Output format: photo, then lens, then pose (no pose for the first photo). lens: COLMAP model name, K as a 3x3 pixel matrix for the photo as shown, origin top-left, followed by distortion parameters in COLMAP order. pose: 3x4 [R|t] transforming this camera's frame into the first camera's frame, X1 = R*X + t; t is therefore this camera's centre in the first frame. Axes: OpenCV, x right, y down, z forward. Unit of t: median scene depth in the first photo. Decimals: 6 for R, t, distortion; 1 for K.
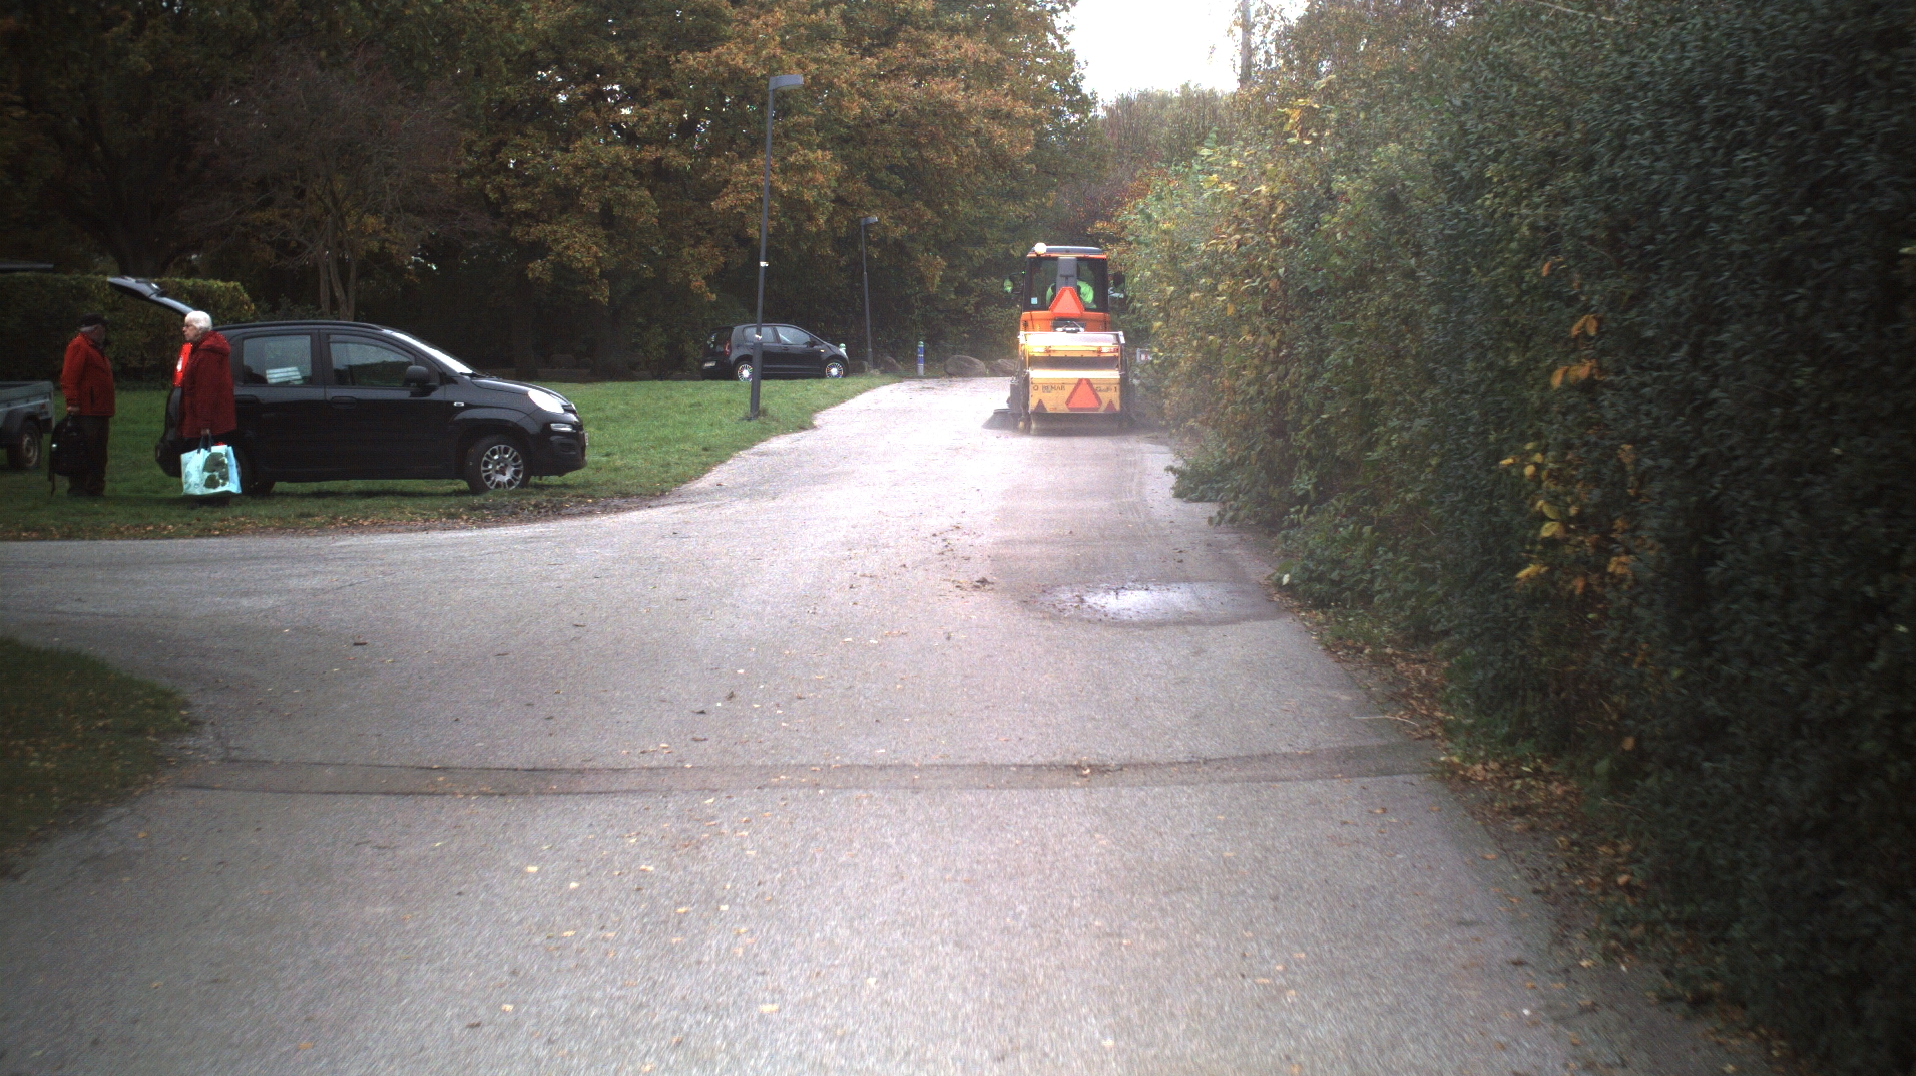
lens RADIAL K [[3237.4, 0, 958.0], [0, 3237.4, 538.0], [0, 0, 1]] dist [-0.278000, 0.183193]
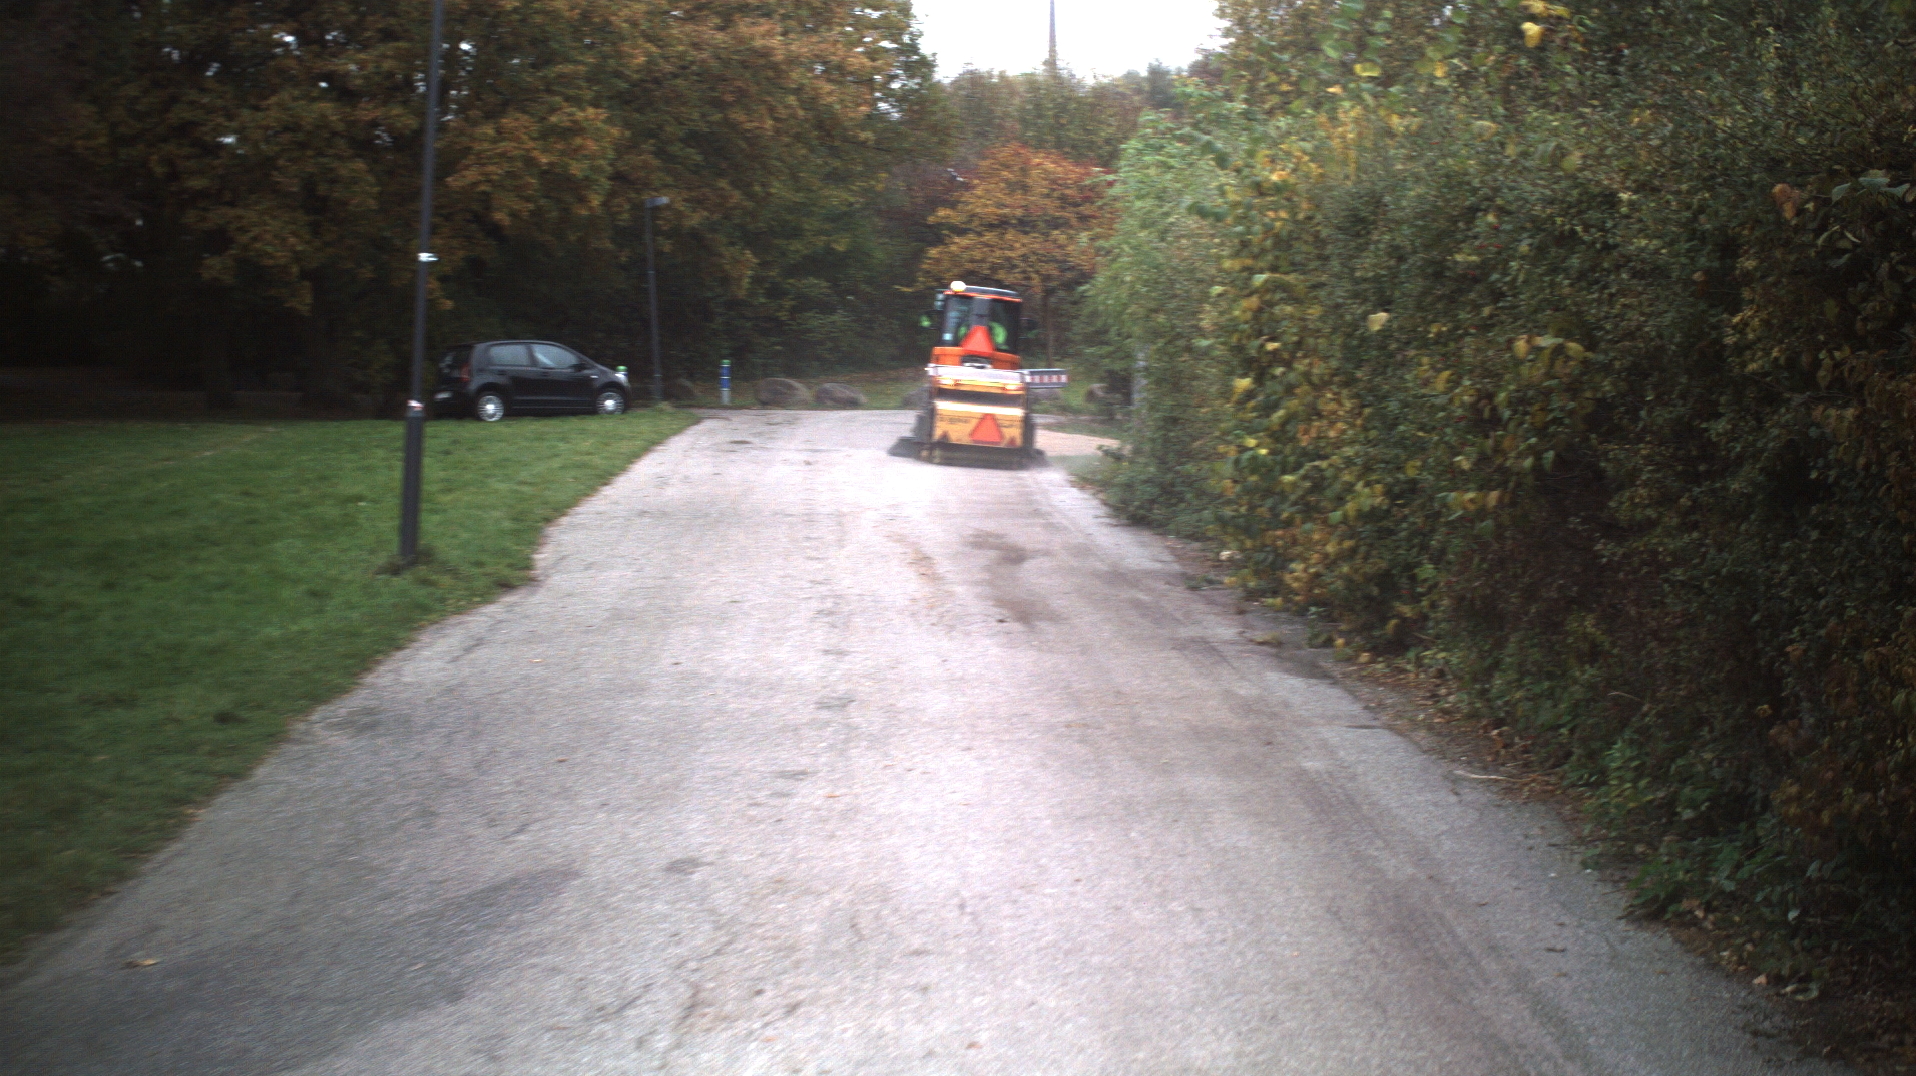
lens RADIAL K [[3237.4, 0, 958.0], [0, 3237.4, 538.0], [0, 0, 1]] dist [-0.278000, 0.183193]
pose [[0.998032, -0.001893, 0.062682, -0.004736], [0.001859, 0.999998, 0.000608, -0.020414], [-0.062683, -0.000491, 0.998033, 0.245882]]
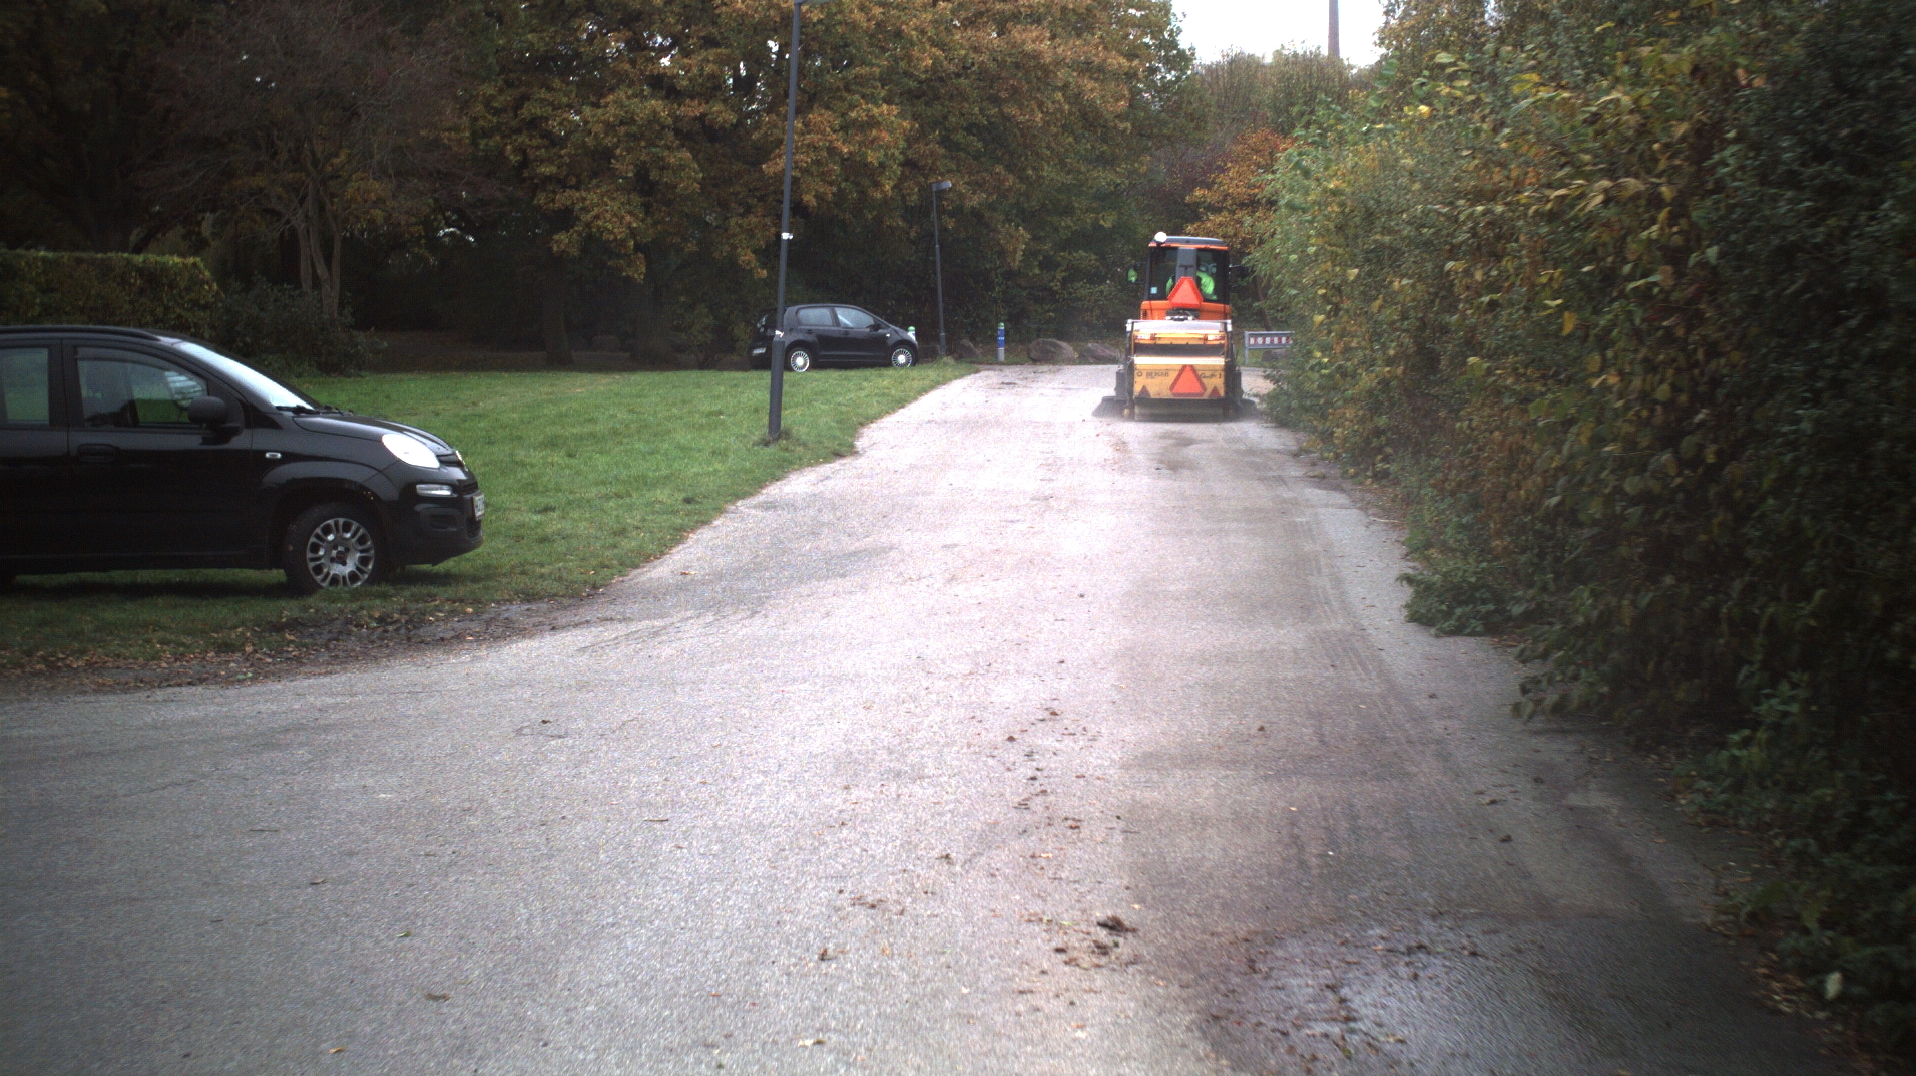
lens RADIAL K [[3237.4, 0, 958.0], [0, 3237.4, 538.0], [0, 0, 1]] dist [-0.278000, 0.183193]
pose [[0.999672, 0.001925, -0.025525, -0.000647], [-0.001703, 0.999961, 0.008720, -0.010494], [0.025541, -0.008673, 0.999636, 0.123891]]
